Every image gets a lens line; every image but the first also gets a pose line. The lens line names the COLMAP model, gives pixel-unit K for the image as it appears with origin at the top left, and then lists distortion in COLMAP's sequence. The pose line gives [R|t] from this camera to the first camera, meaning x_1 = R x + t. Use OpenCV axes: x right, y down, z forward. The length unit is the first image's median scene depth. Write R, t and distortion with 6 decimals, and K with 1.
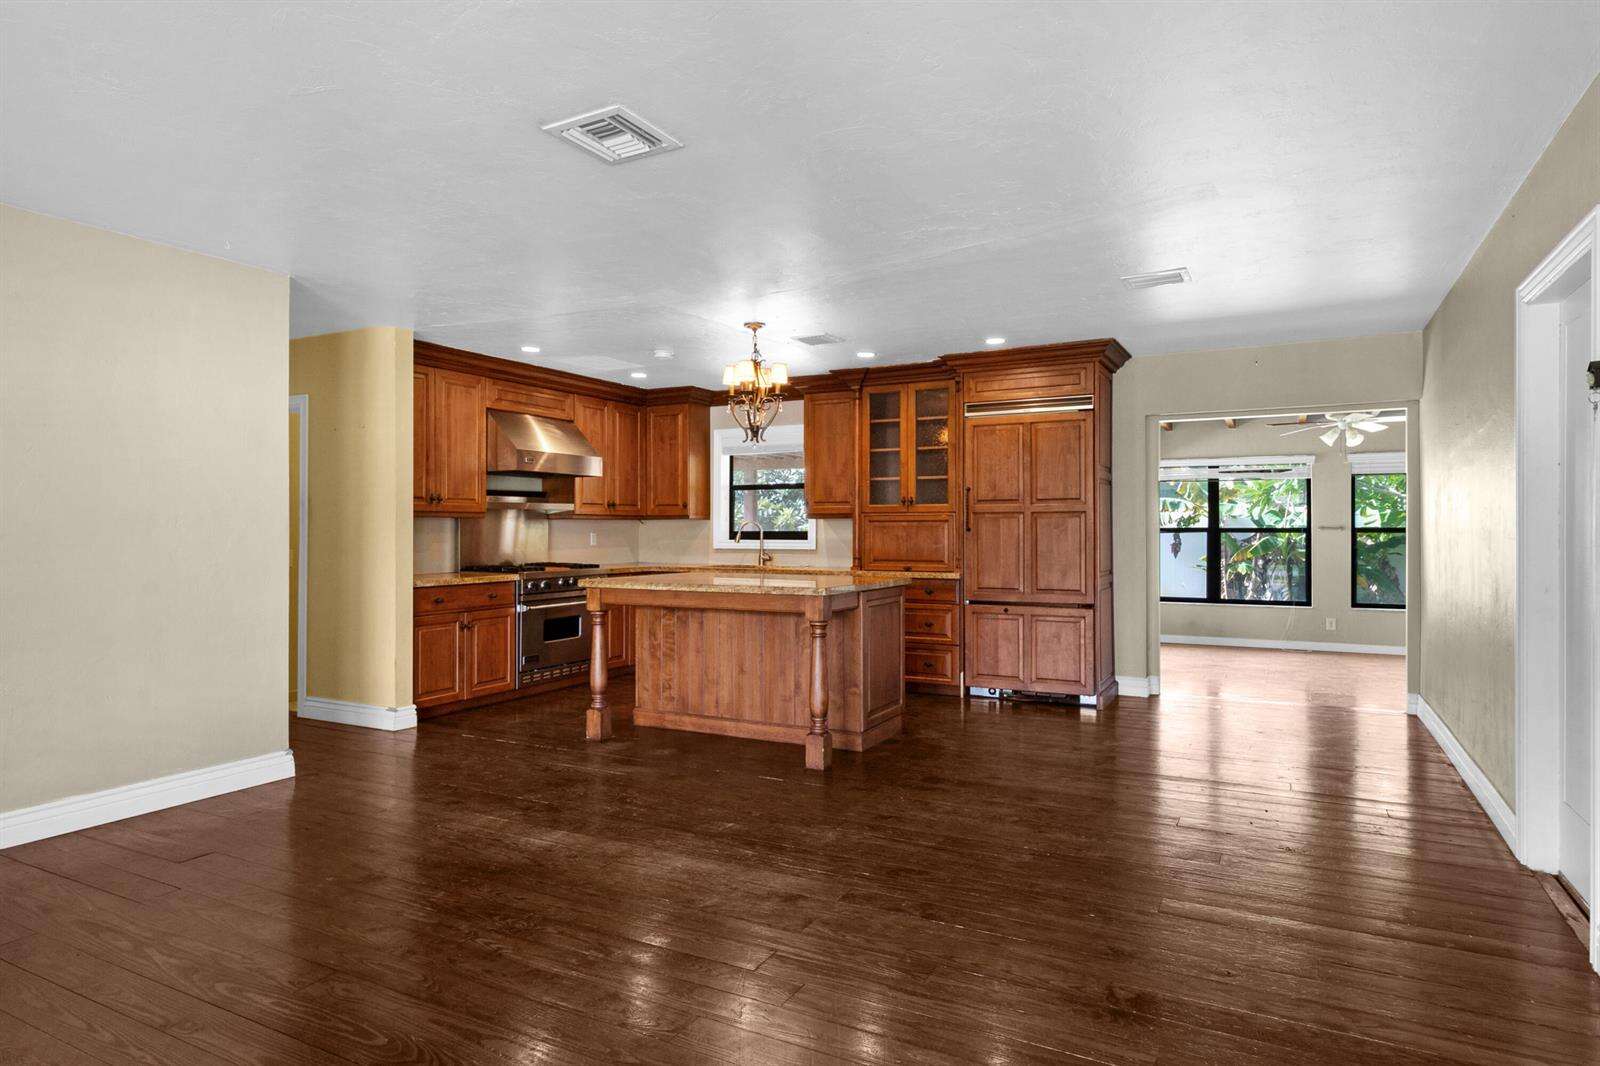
lens RADIAL K [[910.8, 0, 800.0], [0, 910.8, 533.0], [0, 0, 1]] dist [-0.004434, -0.000872]
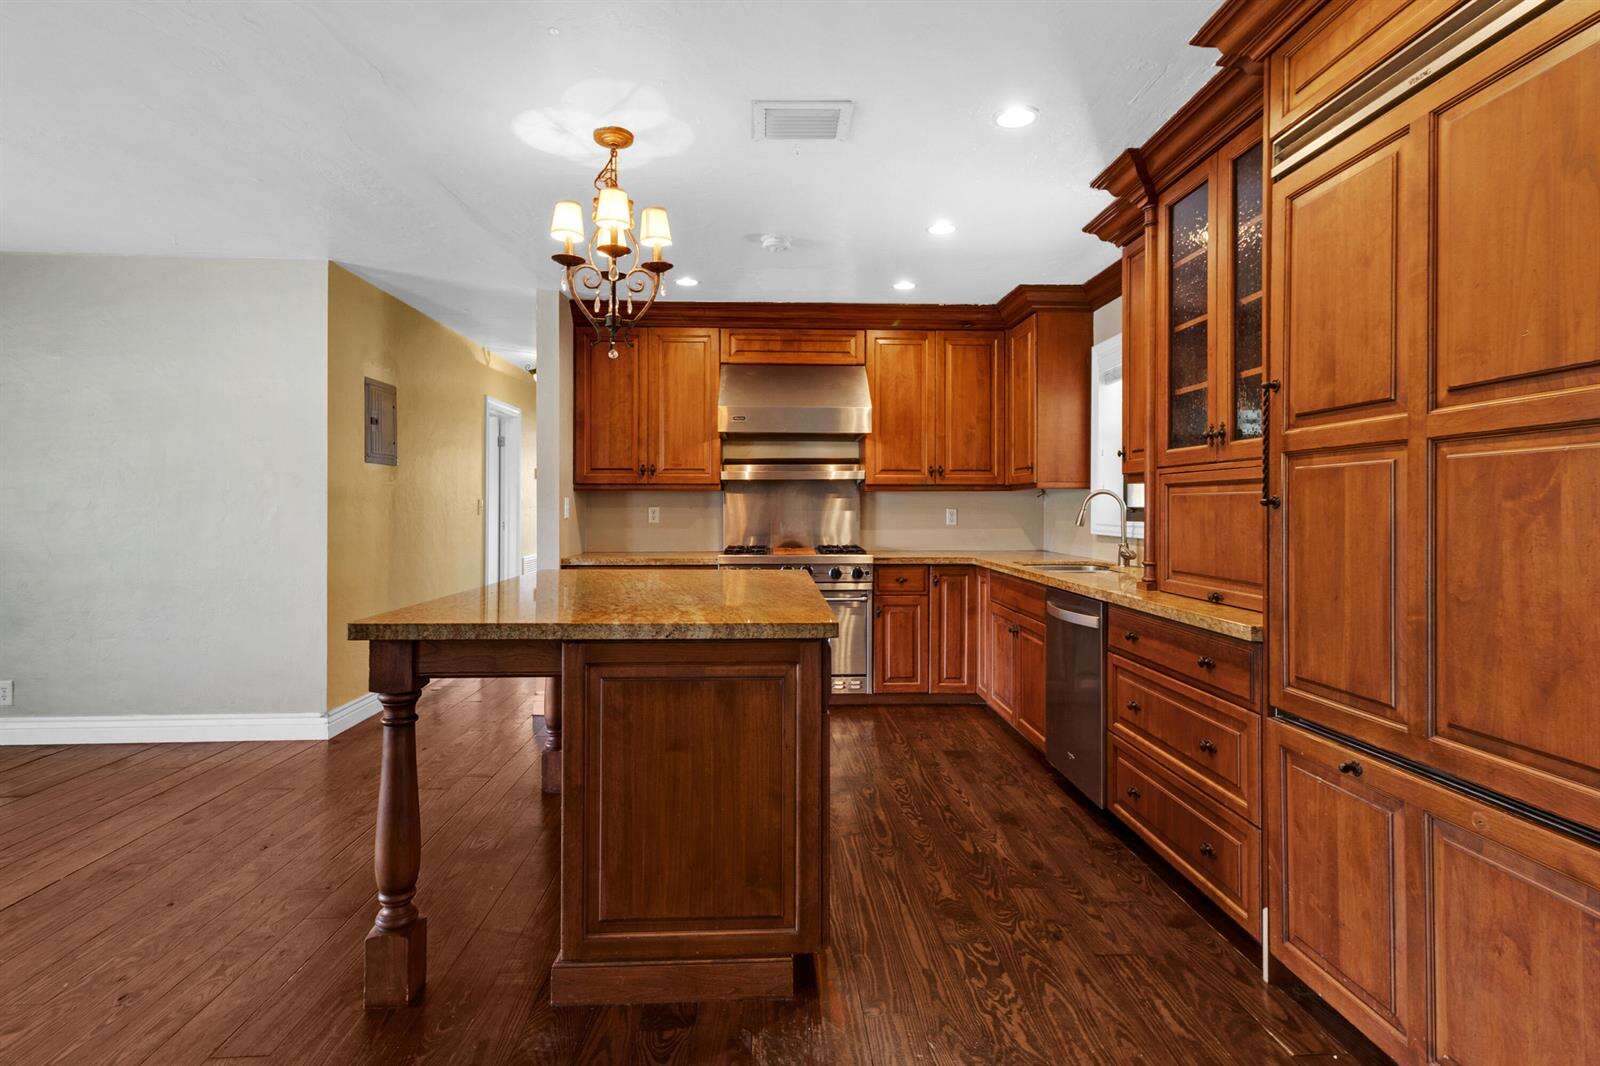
lens RADIAL K [[799.3, 0, 803.1], [0, 799.3, 506.2], [0, 0, 1]] dist [0.000229, -0.000112]
pose [[0.511938, 0.001462, -0.859021, 0.315834], [-0.005241, 0.999985, -0.001421, -0.000915], [0.859006, 0.005230, 0.511938, 0.617435]]
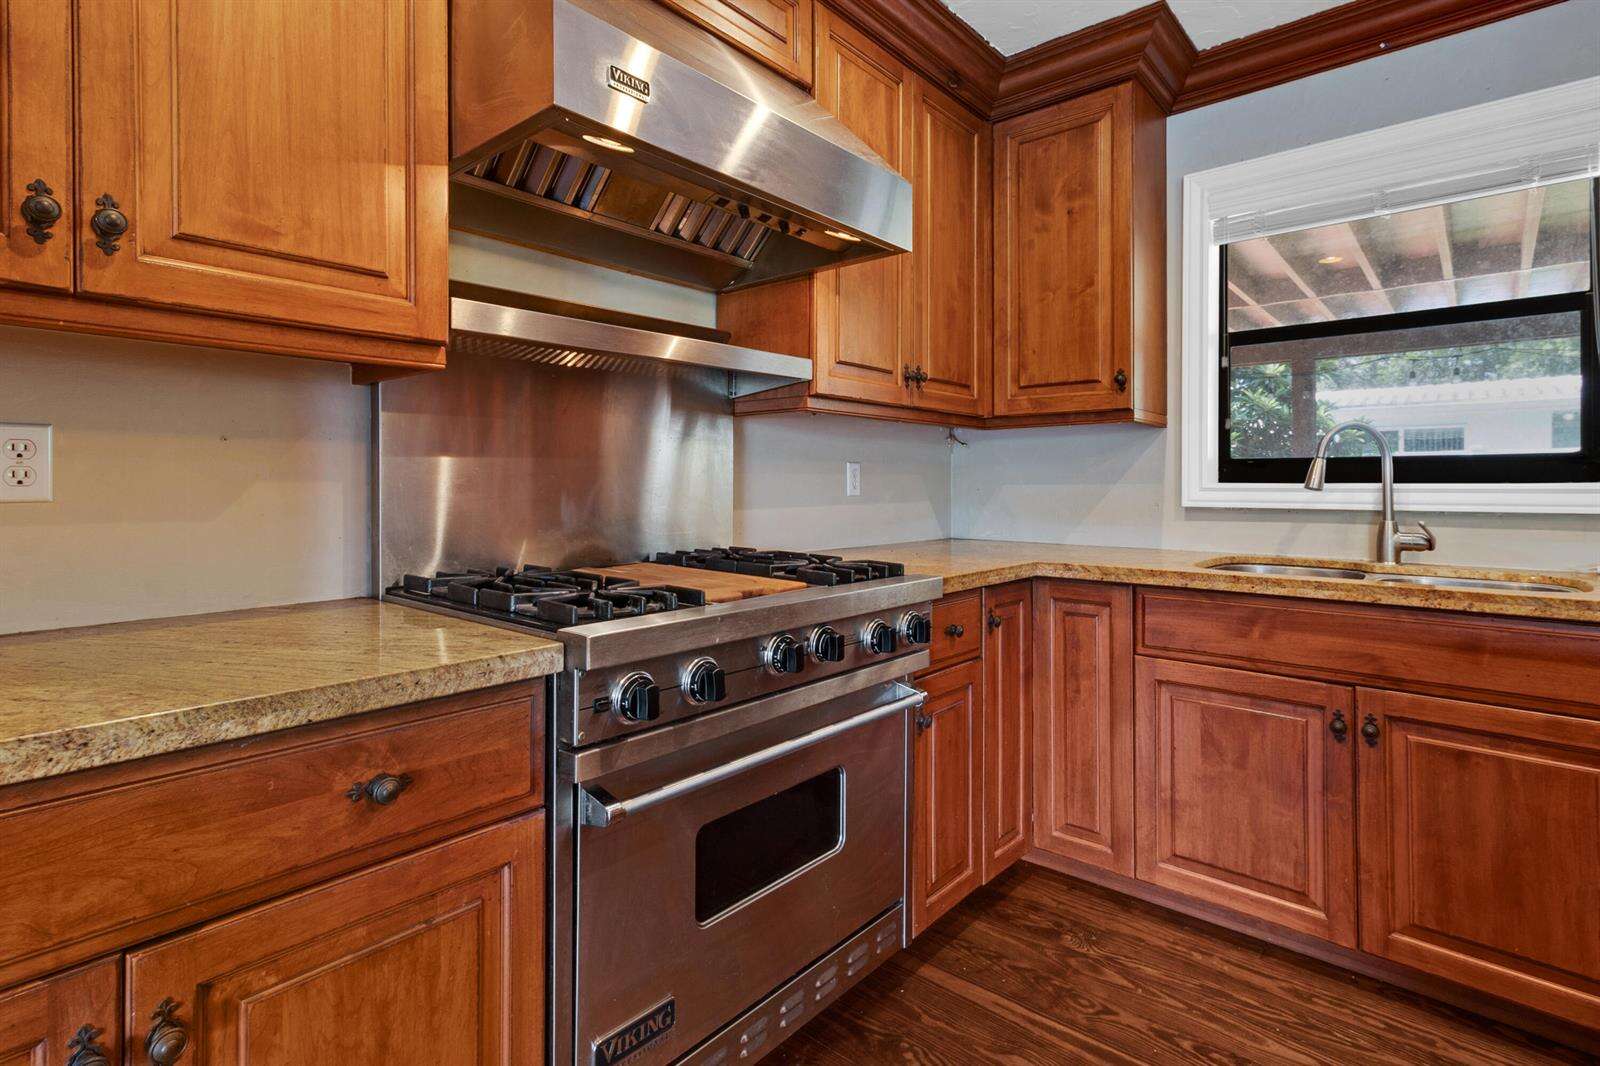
lens RADIAL K [[777.8, 0, 779.6], [0, 777.8, 483.7], [0, 0, 1]] dist [0.001032, 0.000011]
pose [[0.971682, 0.001296, -0.236288, -0.200835], [-0.002666, 0.999981, -0.005476, 0.011241], [0.236276, 0.005951, 0.971668, 0.758838]]
